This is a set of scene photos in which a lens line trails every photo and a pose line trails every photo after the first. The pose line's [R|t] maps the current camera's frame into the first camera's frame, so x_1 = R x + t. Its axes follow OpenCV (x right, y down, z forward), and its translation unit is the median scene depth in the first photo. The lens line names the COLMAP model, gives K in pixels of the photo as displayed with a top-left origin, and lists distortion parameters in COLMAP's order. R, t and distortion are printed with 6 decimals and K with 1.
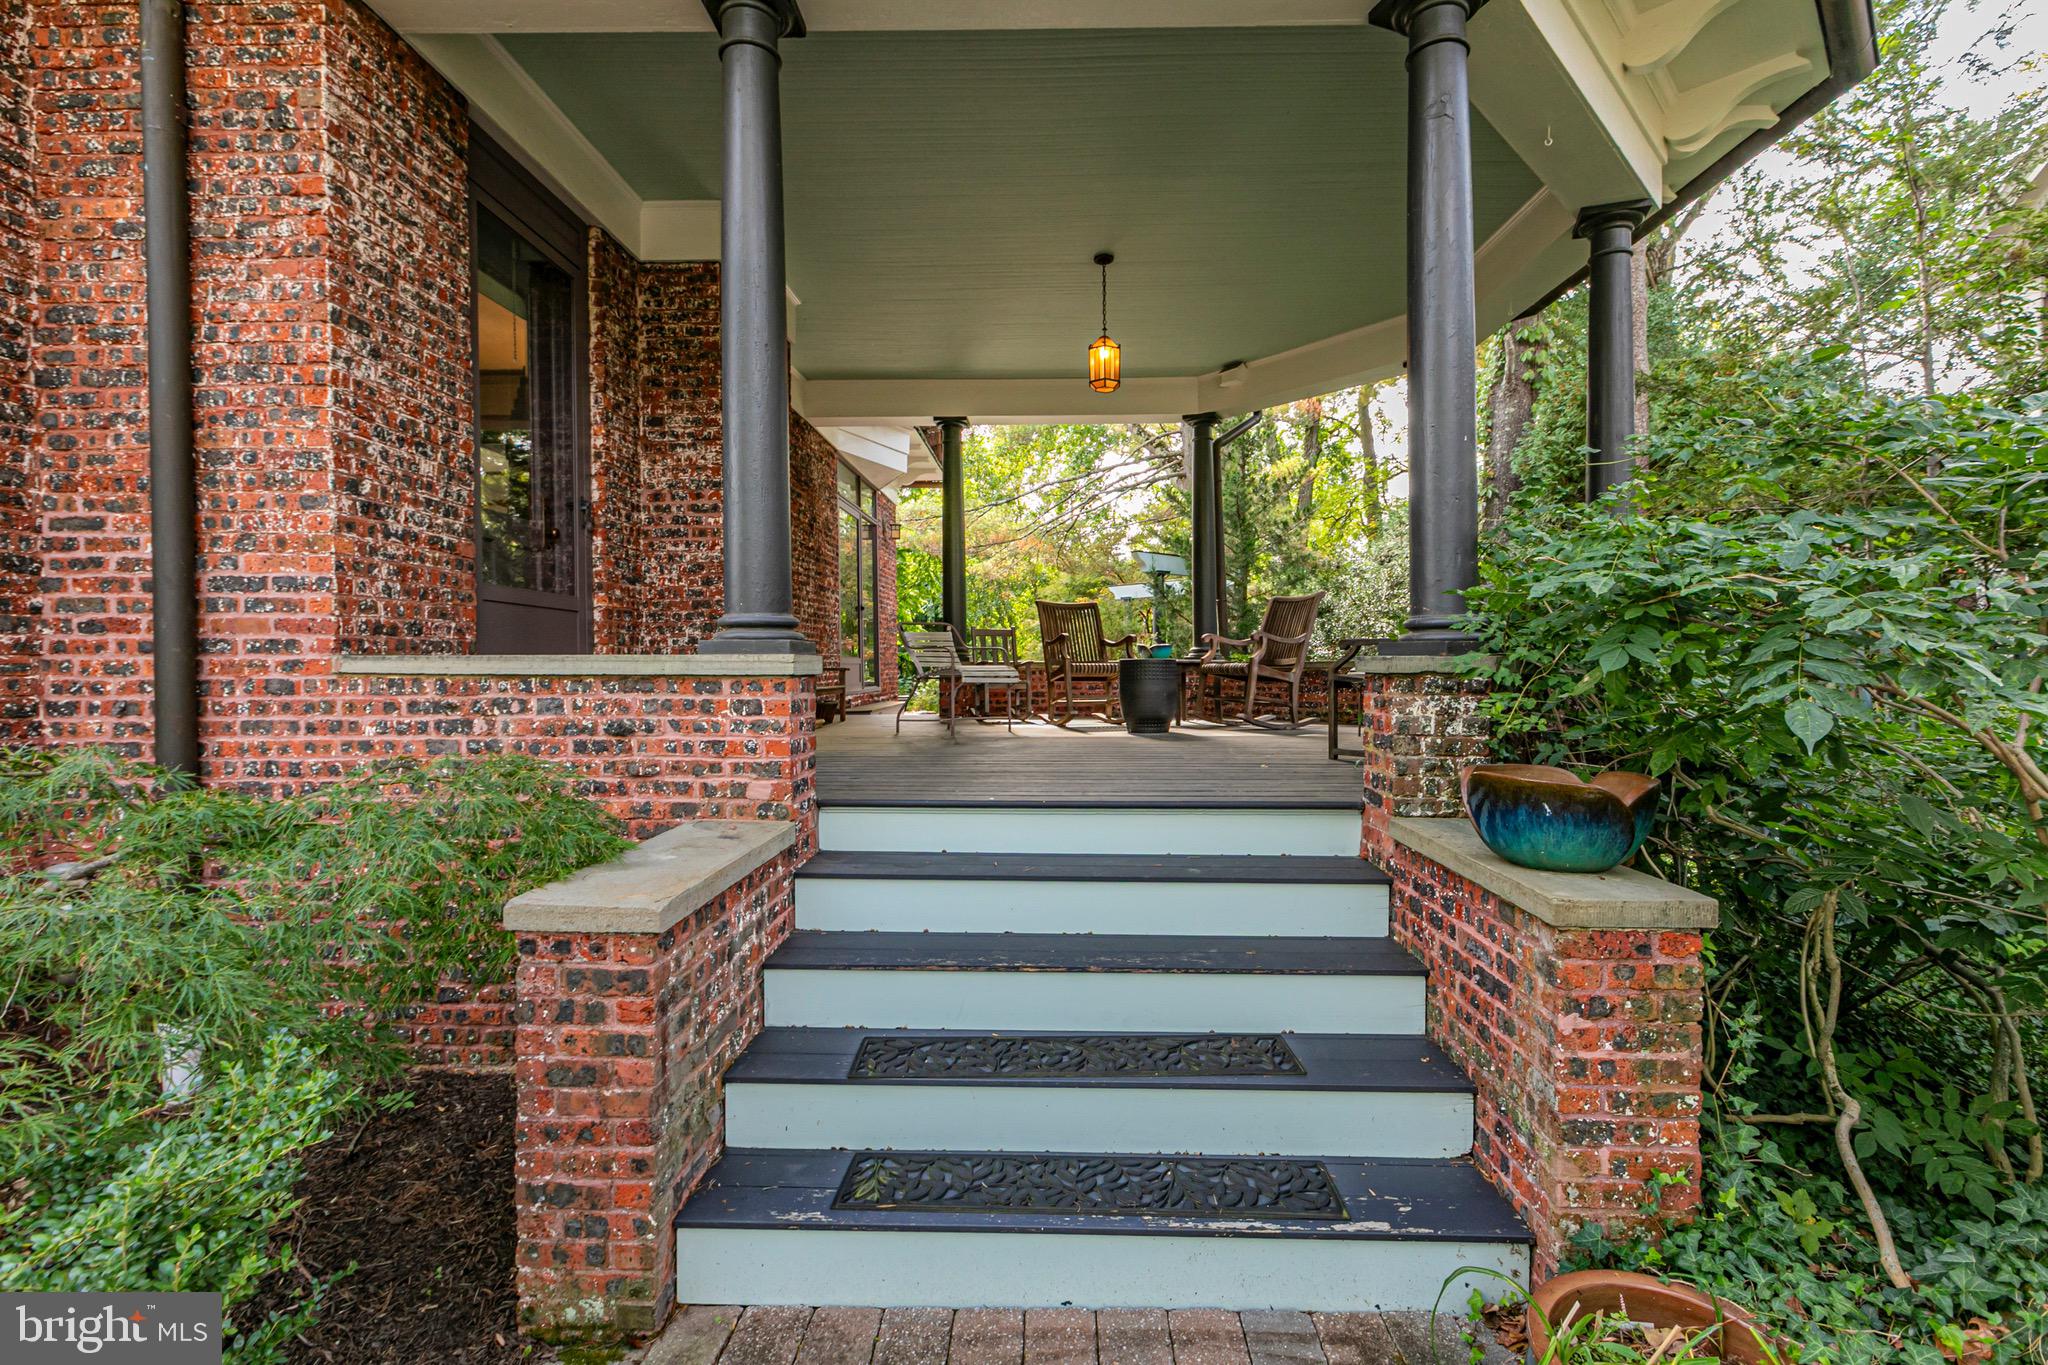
lens RADIAL K [[907.7, 0, 1035.3], [0, 907.7, 679.4], [0, 0, 1]] dist [-0.000513, 0.000102]
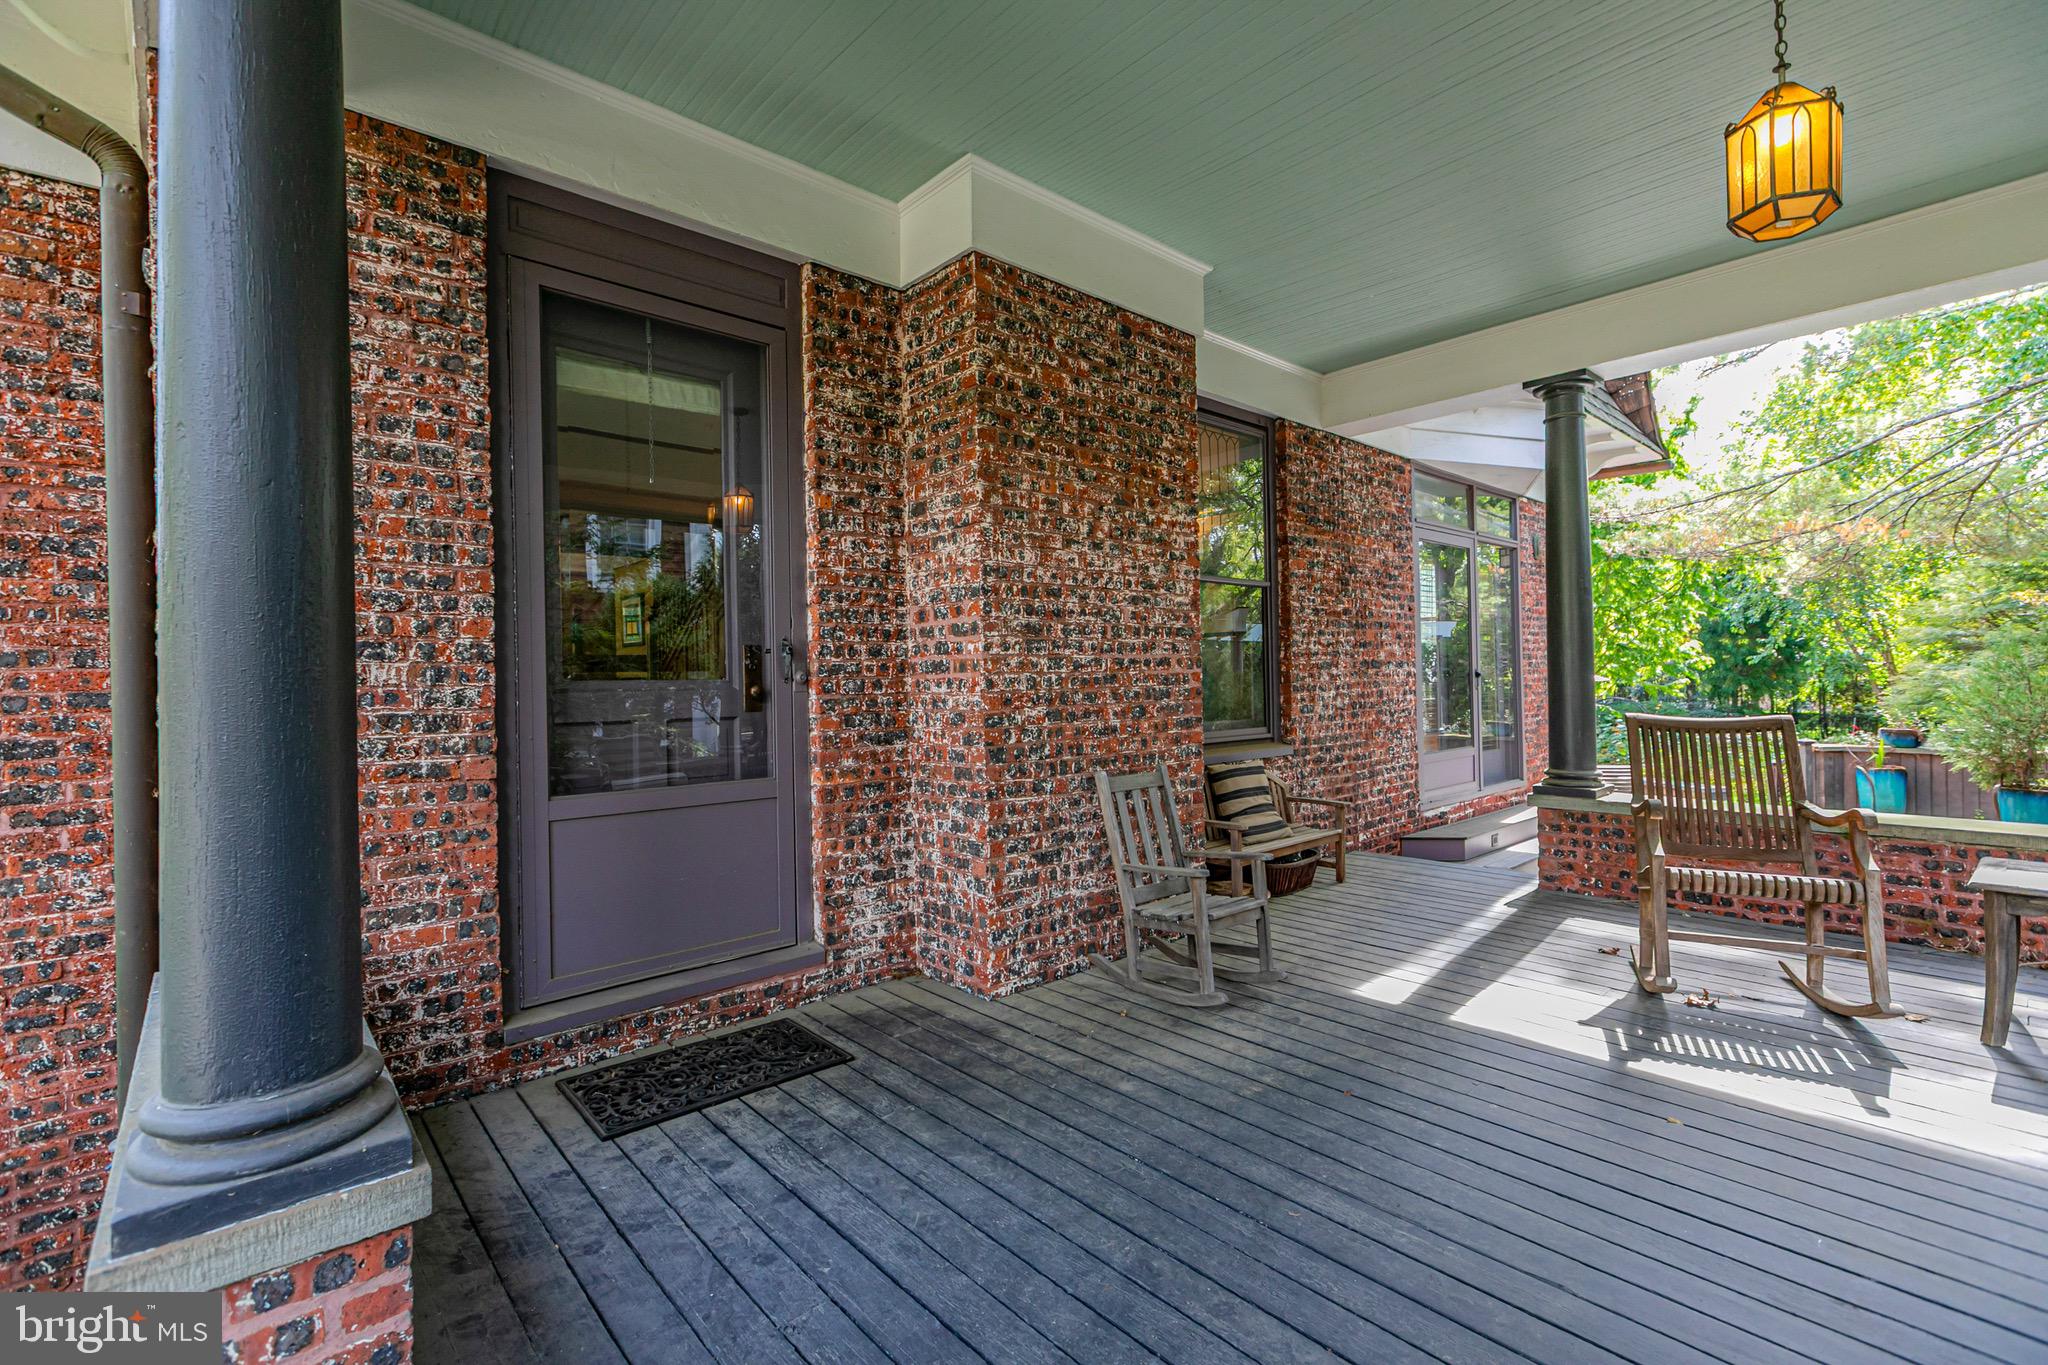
lens RADIAL K [[907.7, 0, 1017.1], [0, 907.7, 683.2], [0, 0, 1]] dist [-0.000513, 0.000102]
pose [[0.692323, -0.007932, -0.721544, 0.140475], [0.003720, 0.999966, -0.007423, -0.144118], [0.721578, 0.002455, 0.692329, 0.569260]]
